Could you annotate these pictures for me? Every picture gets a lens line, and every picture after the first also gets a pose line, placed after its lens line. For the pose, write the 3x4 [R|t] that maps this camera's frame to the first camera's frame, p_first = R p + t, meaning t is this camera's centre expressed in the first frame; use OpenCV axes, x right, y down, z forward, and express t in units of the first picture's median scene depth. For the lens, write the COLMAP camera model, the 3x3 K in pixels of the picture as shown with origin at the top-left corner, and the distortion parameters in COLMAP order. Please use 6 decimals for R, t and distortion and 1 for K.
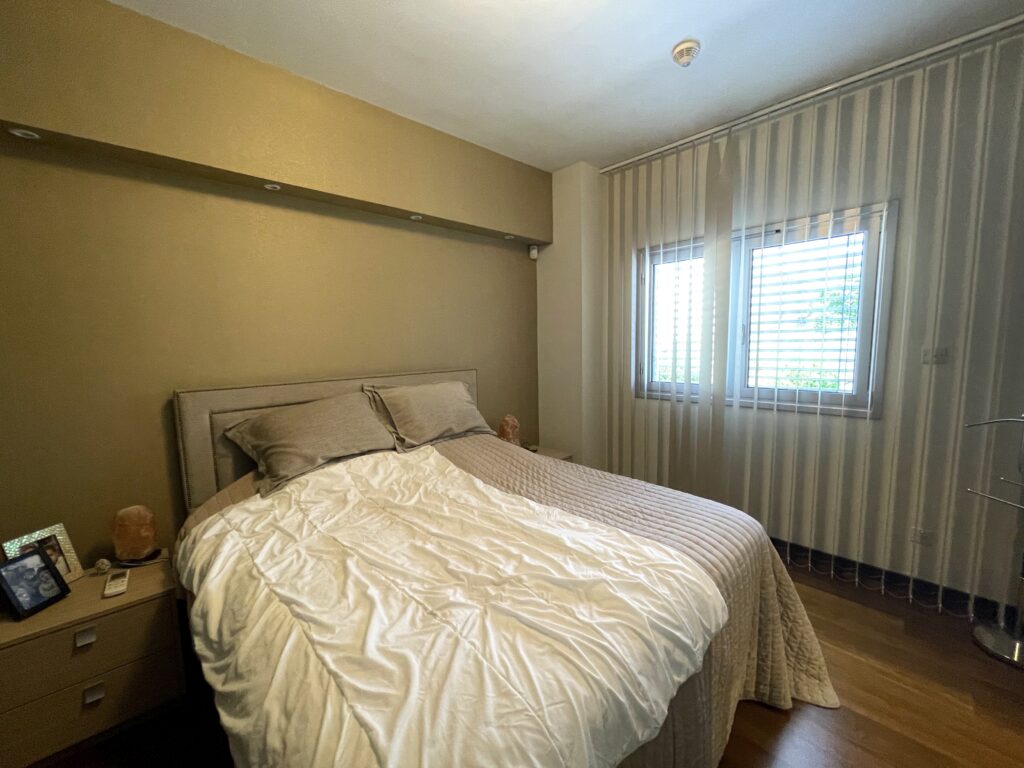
lens RADIAL K [[418.2, 0, 515.2], [0, 418.2, 387.2], [0, 0, 1]] dist [-0.002374, -0.000155]
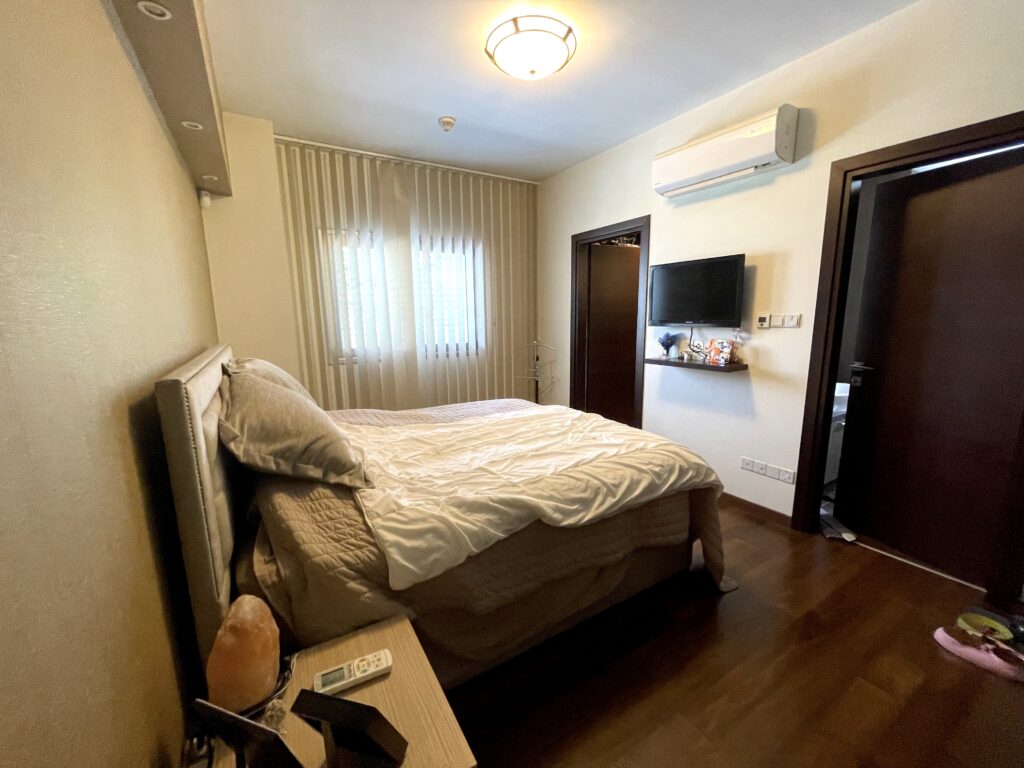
lens RADIAL K [[418.2, 0, 515.2], [0, 418.2, 387.2], [0, 0, 1]] dist [-0.002374, -0.000155]
pose [[0.207914, -0.146537, 0.967108, -1.631158], [0.118680, 0.985189, 0.123762, 0.009440], [-0.970921, 0.089045, 0.222226, 0.674882]]
